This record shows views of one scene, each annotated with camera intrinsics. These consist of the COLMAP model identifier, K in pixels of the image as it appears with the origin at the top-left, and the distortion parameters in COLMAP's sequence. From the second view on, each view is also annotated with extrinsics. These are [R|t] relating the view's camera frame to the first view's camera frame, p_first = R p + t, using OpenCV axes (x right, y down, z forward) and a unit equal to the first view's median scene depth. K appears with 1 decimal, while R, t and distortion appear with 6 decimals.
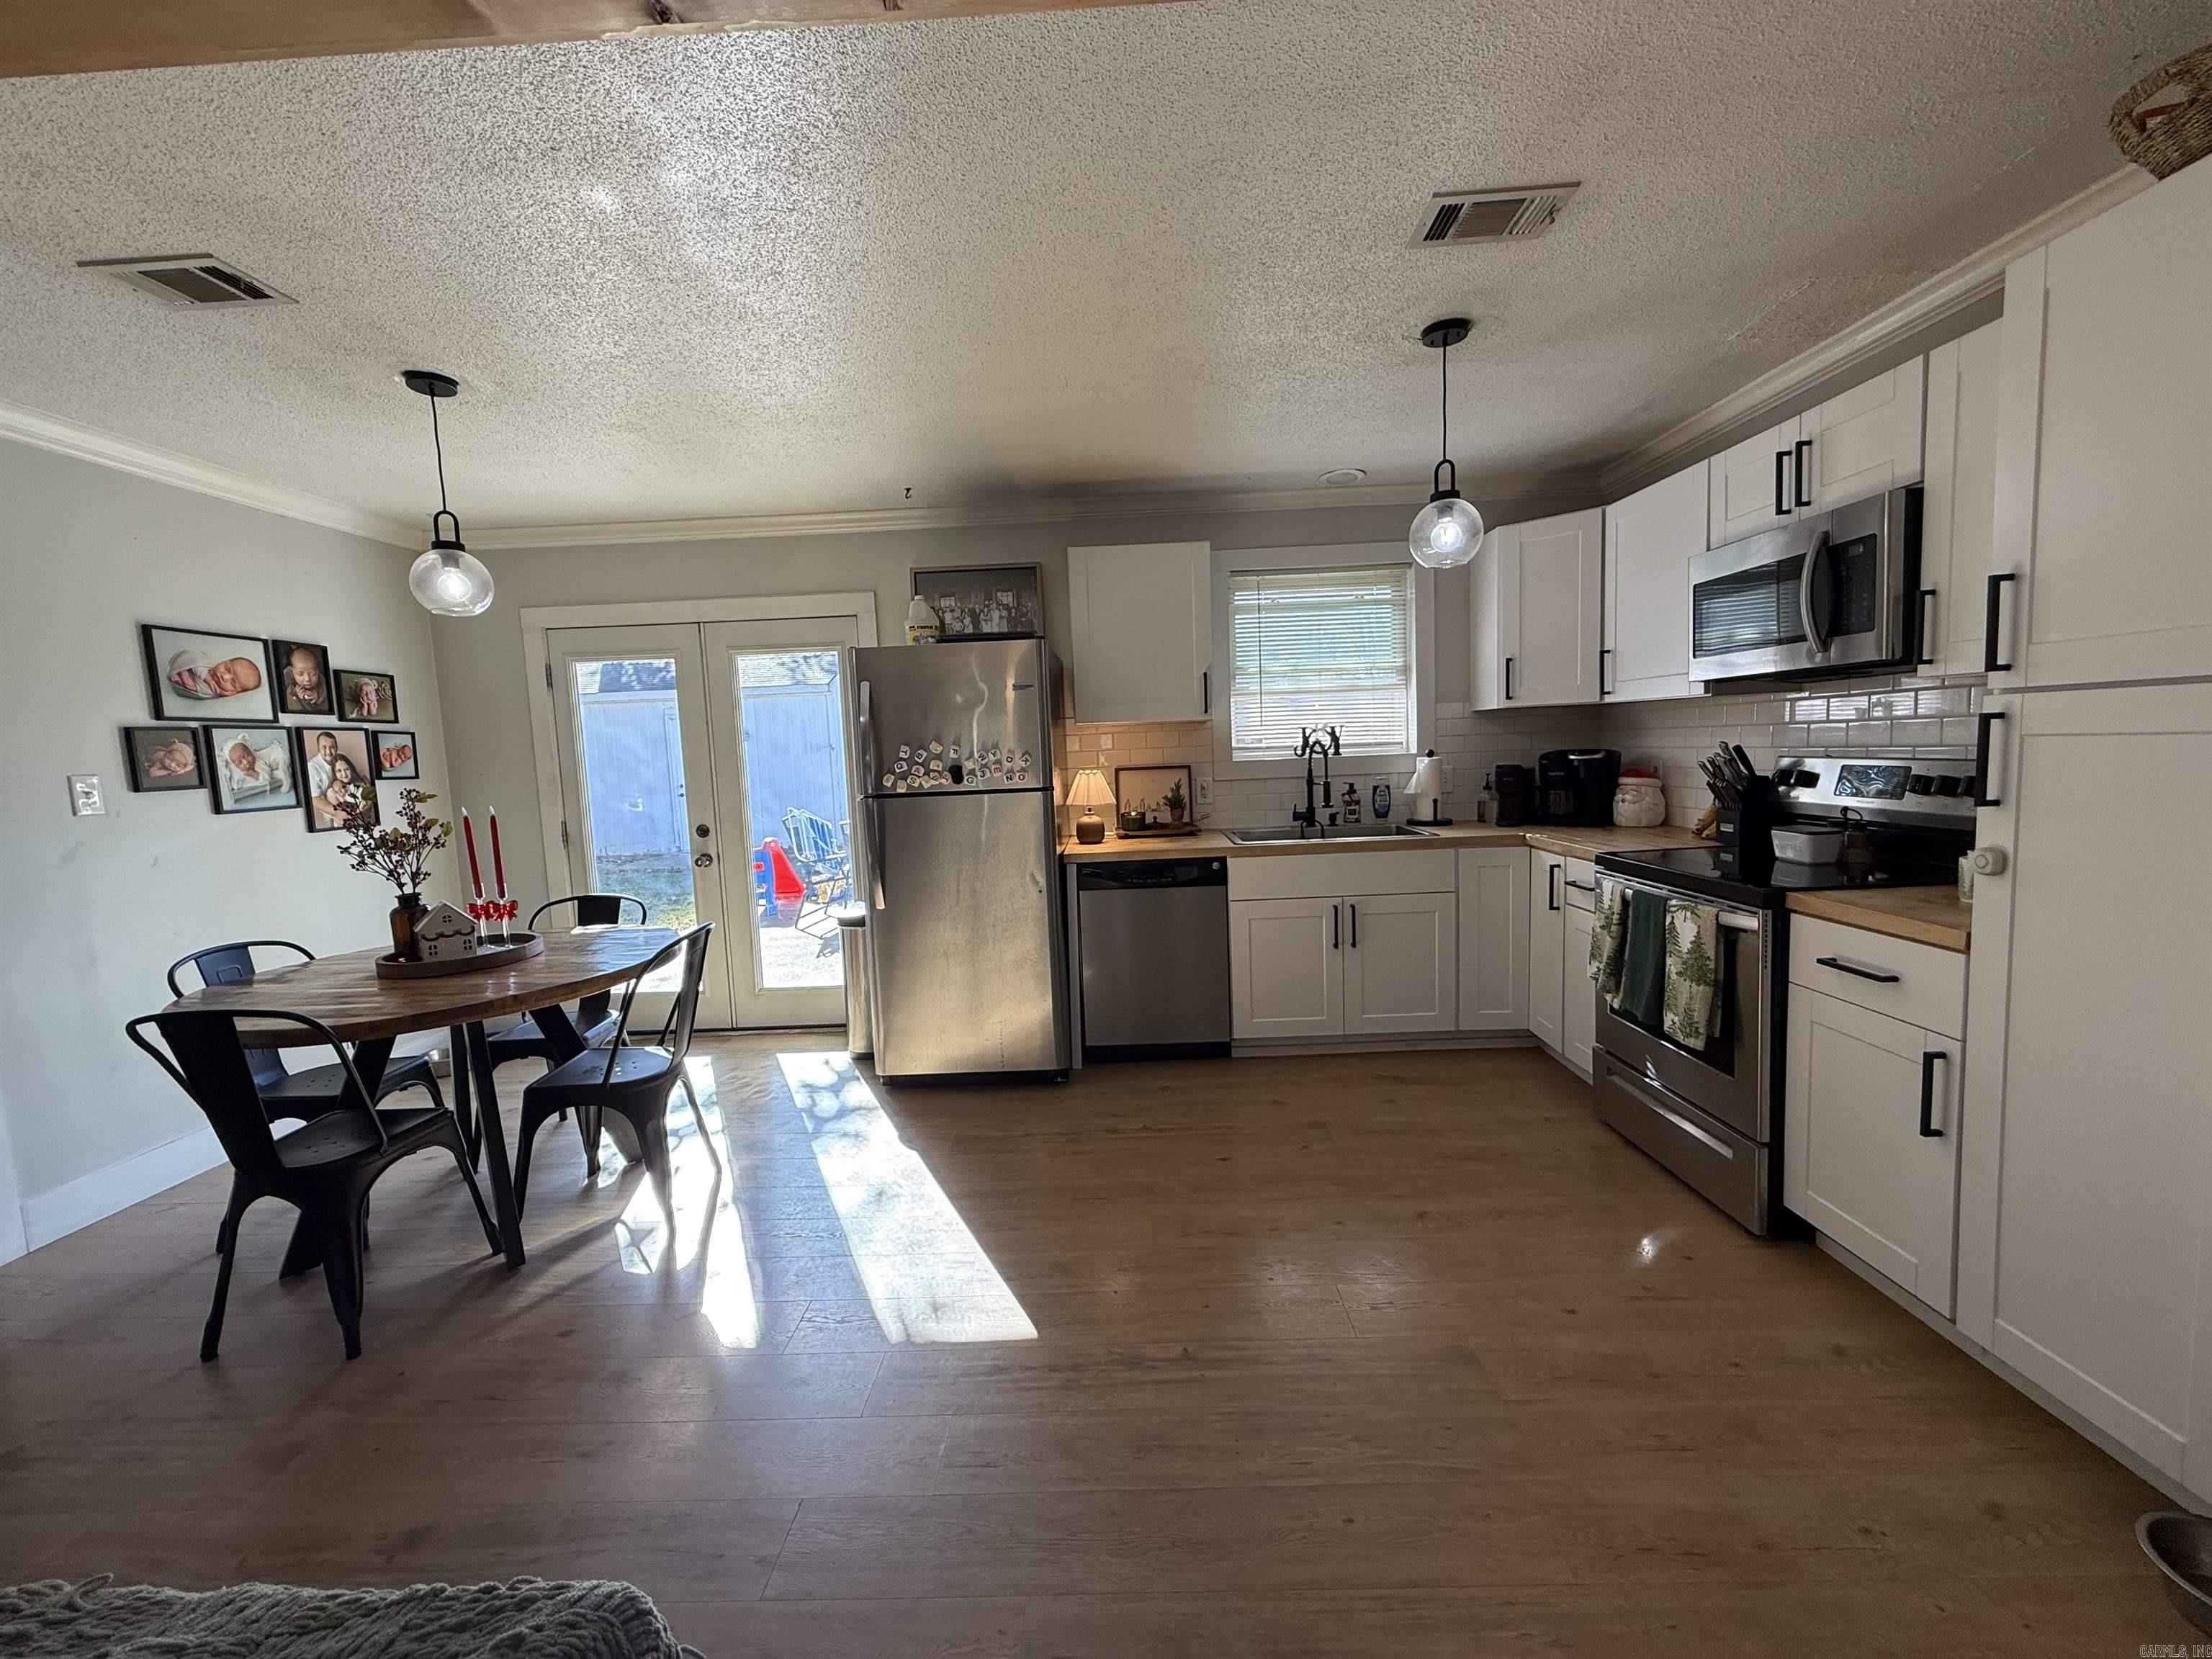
lens RADIAL K [[879.1, 0, 1102.1], [0, 879.1, 831.6], [0, 0, 1]] dist [0.000002, -0.000161]
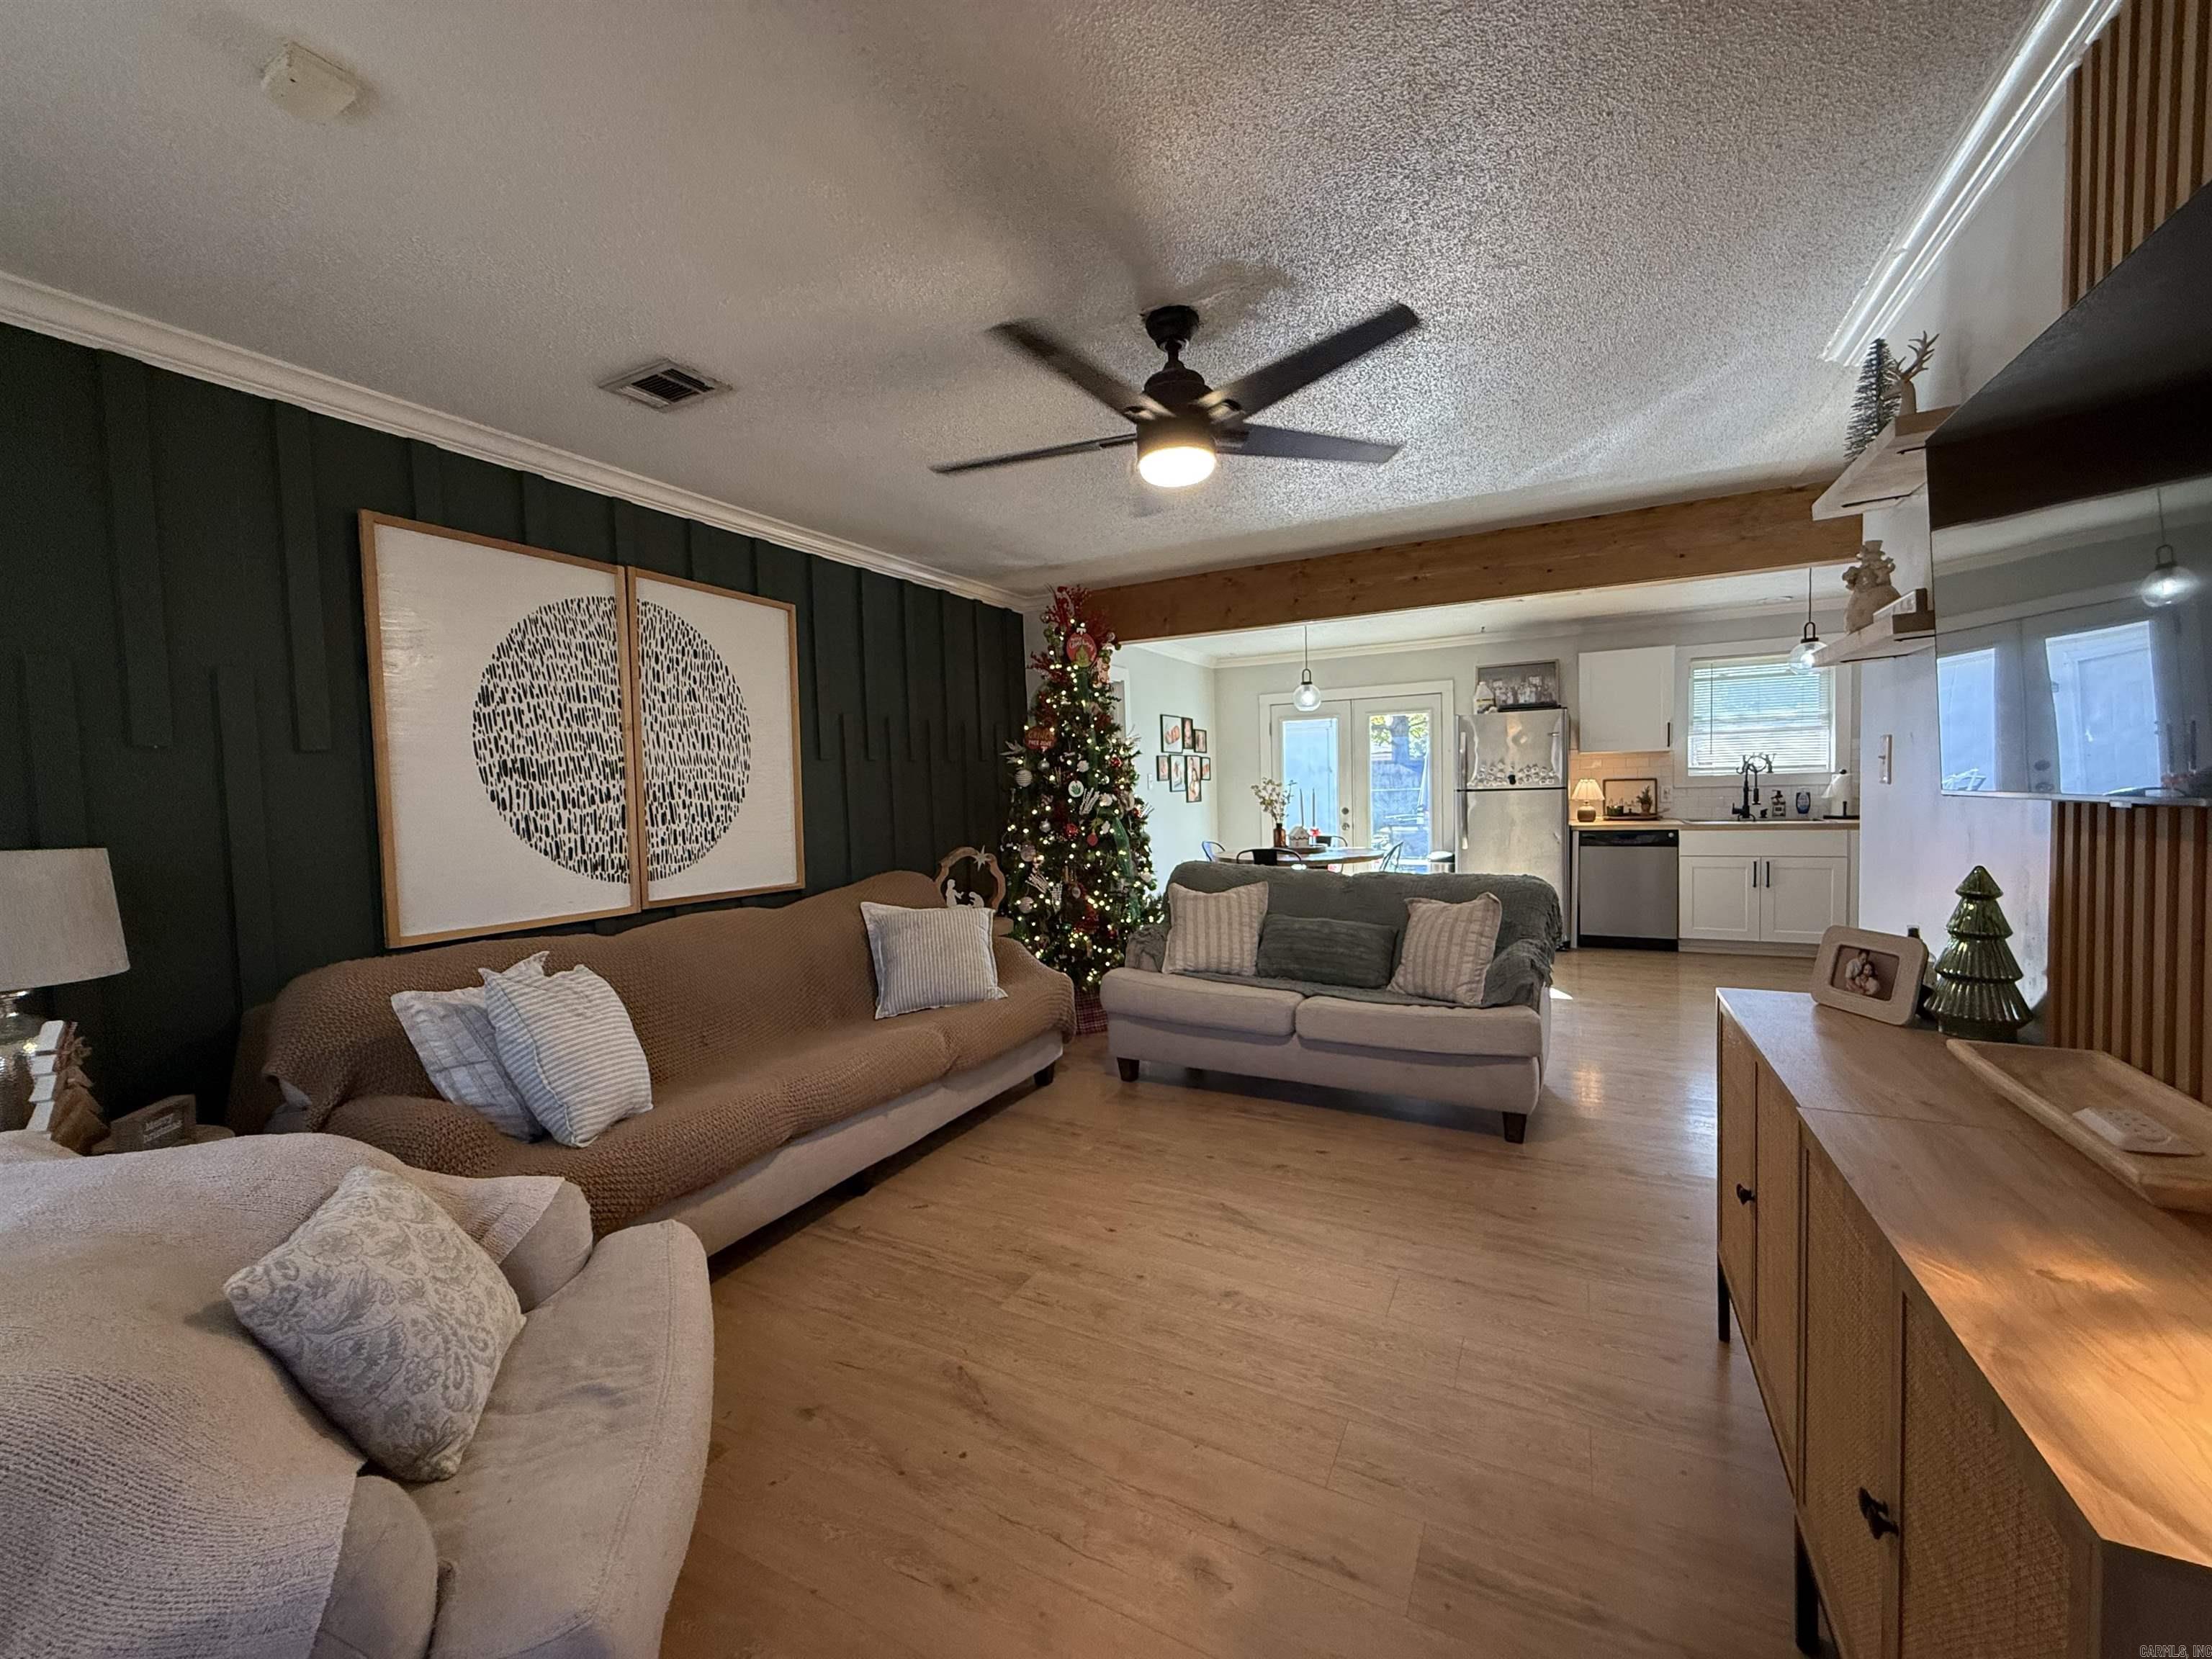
lens RADIAL K [[879.1, 0, 1095.7], [0, 879.1, 828.0], [0, 0, 1]] dist [0.000002, -0.000161]
pose [[0.888368, 0.037680, -0.457584, -0.085286], [-0.052258, 0.998448, -0.019238, 0.117640], [0.456149, 0.041003, 0.888958, -1.055056]]
